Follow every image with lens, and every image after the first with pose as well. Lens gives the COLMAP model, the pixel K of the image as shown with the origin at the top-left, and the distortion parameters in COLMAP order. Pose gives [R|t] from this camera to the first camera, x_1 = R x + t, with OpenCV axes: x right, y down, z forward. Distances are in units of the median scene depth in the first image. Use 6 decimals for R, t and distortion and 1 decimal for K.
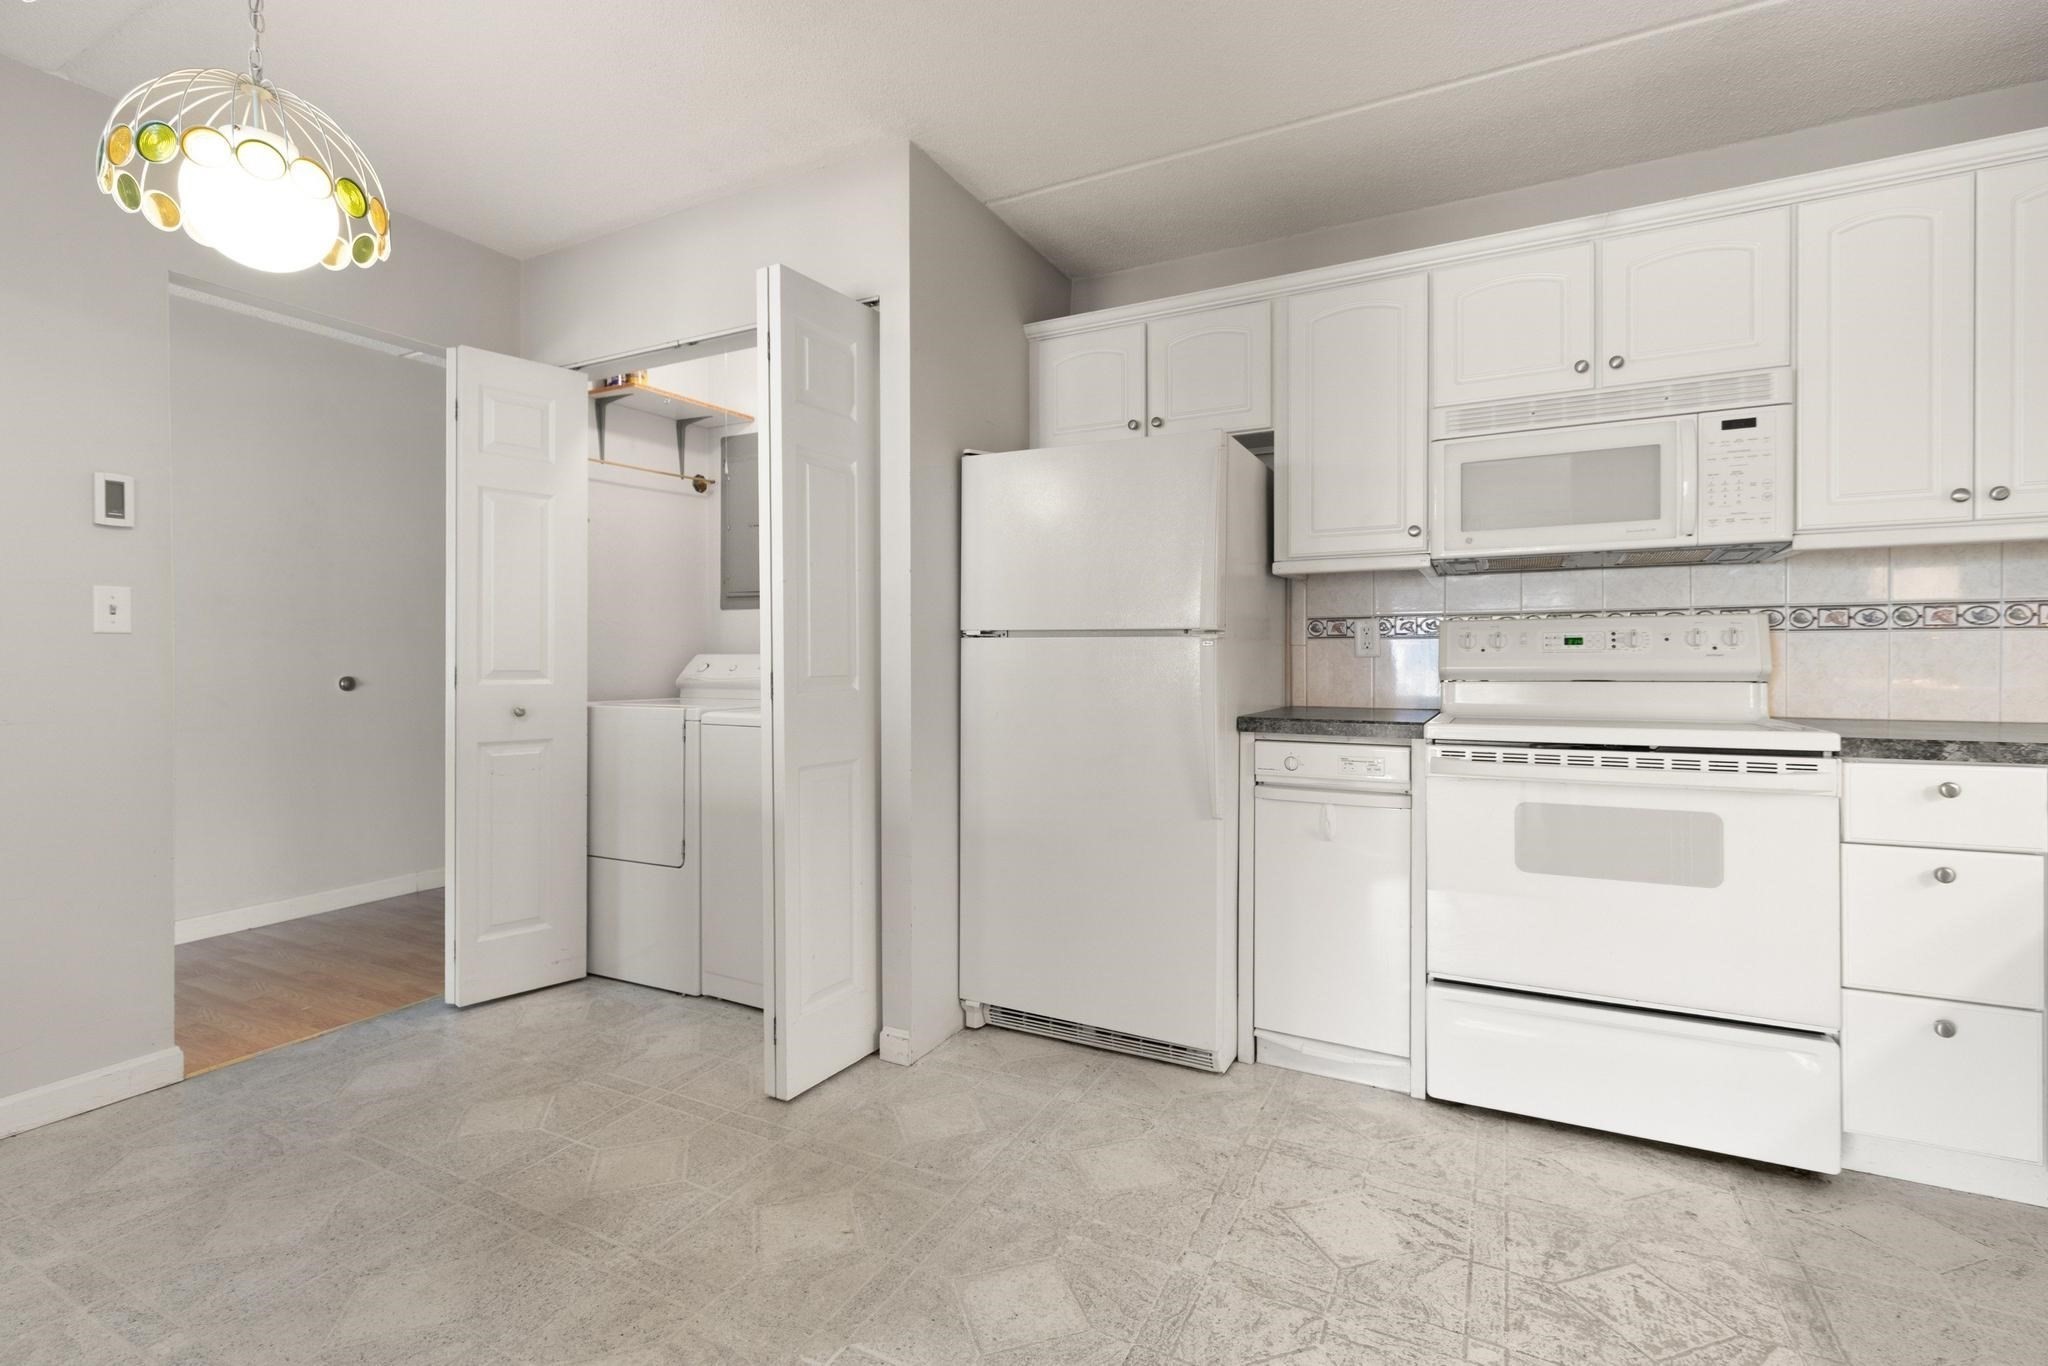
lens RADIAL K [[934.1, 0, 1005.6], [0, 934.1, 661.3], [0, 0, 1]] dist [0.001466, 0.001609]
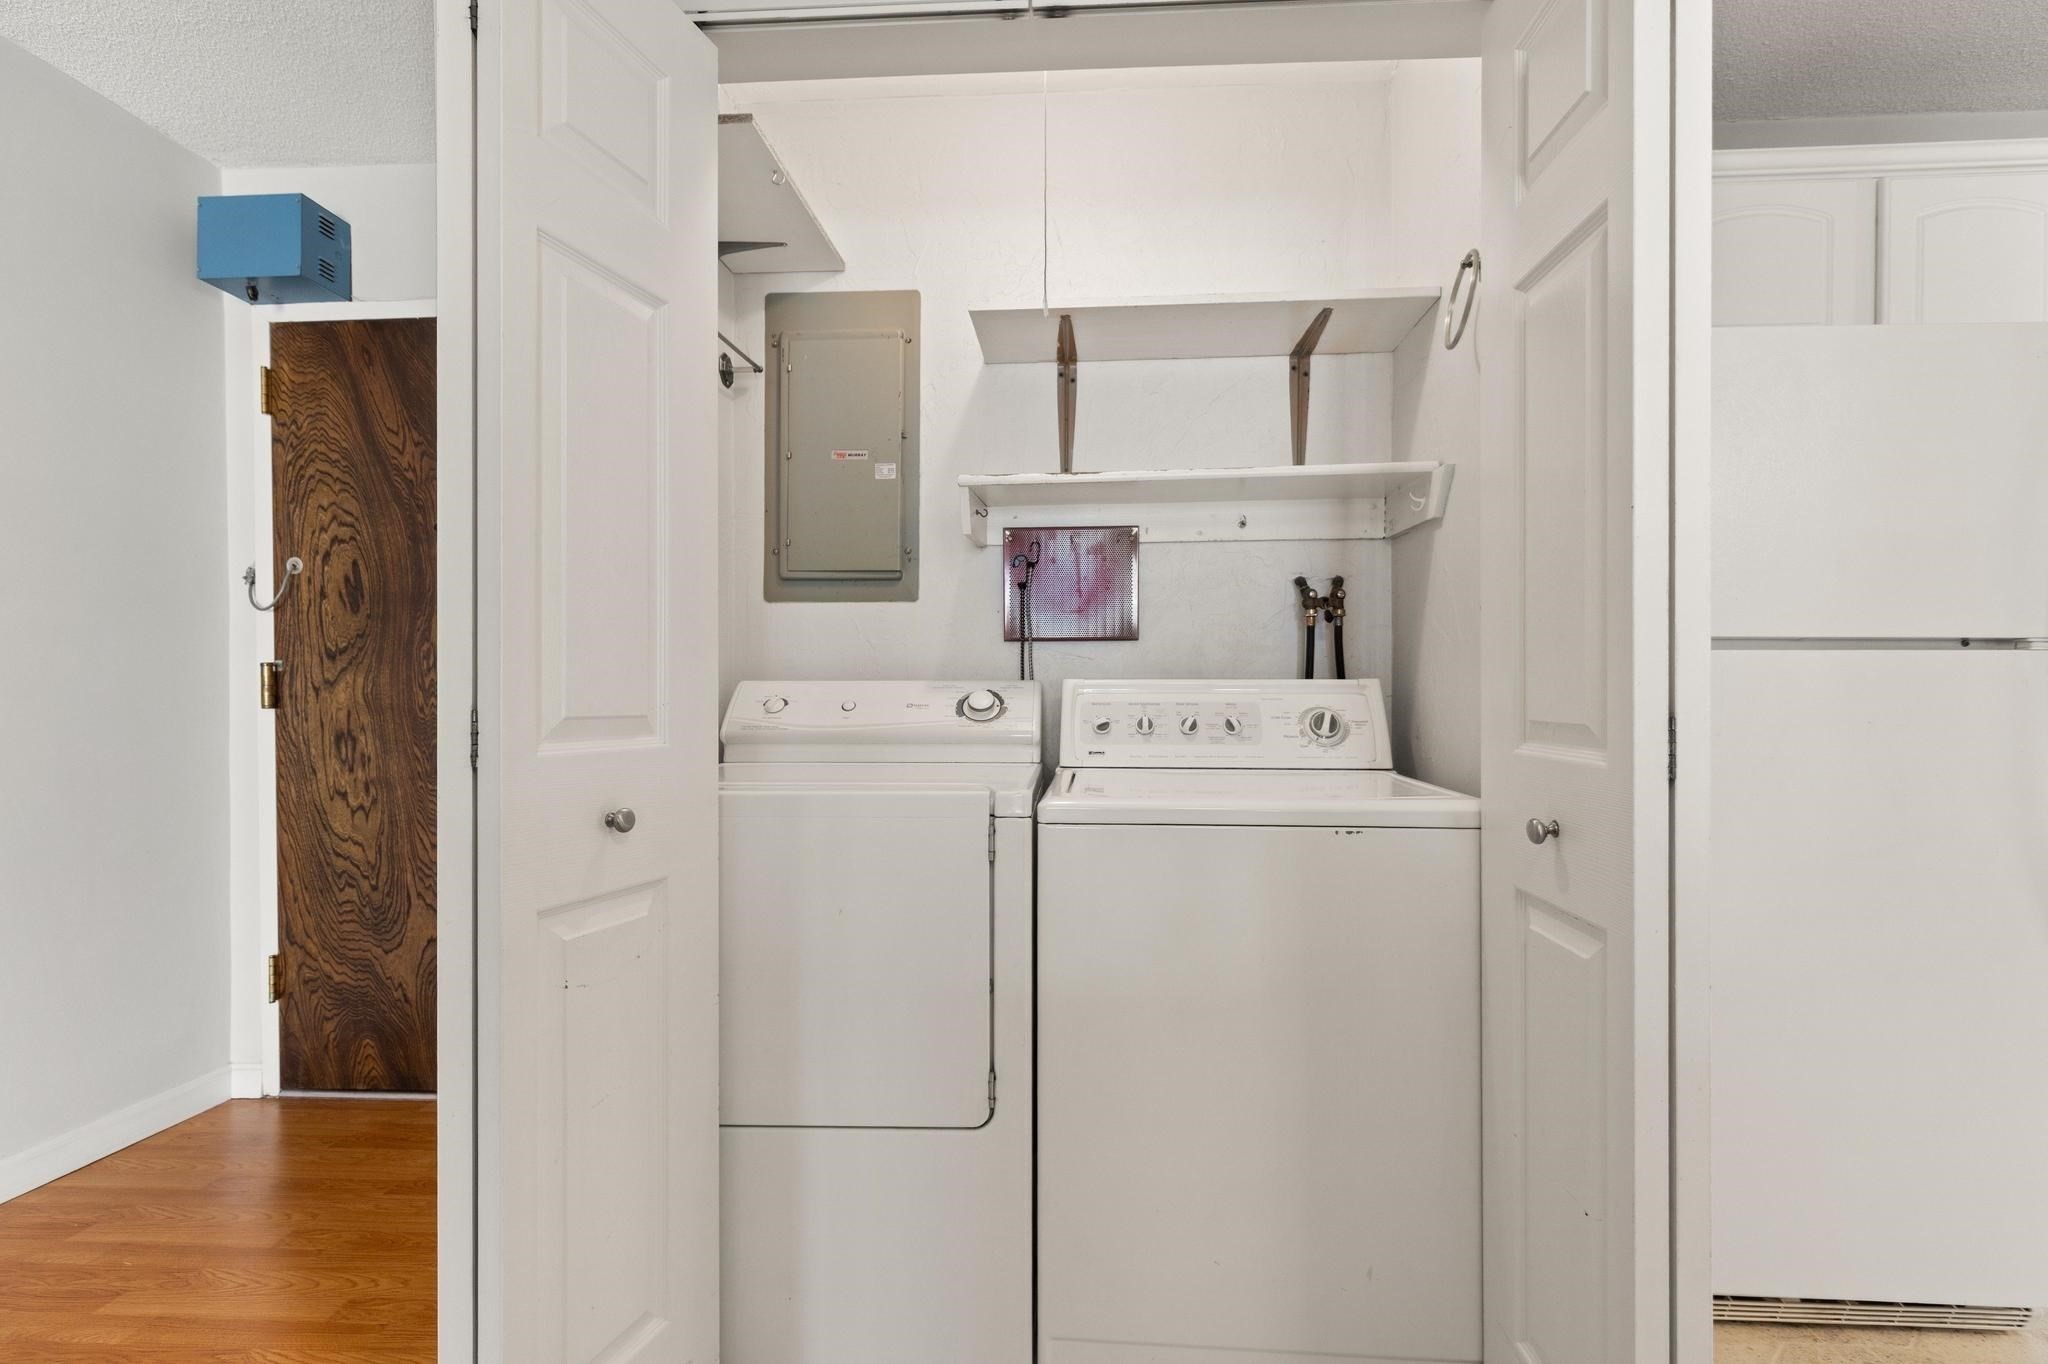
lens RADIAL K [[934.1, 0, 1032.8], [0, 934.1, 693.6], [0, 0, 1]] dist [0.001466, 0.001609]
pose [[0.899212, -0.001318, 0.437510, -0.692369], [0.001604, 0.999999, -0.000285, 0.000882], [-0.437509, 0.000958, 0.899213, 0.726518]]
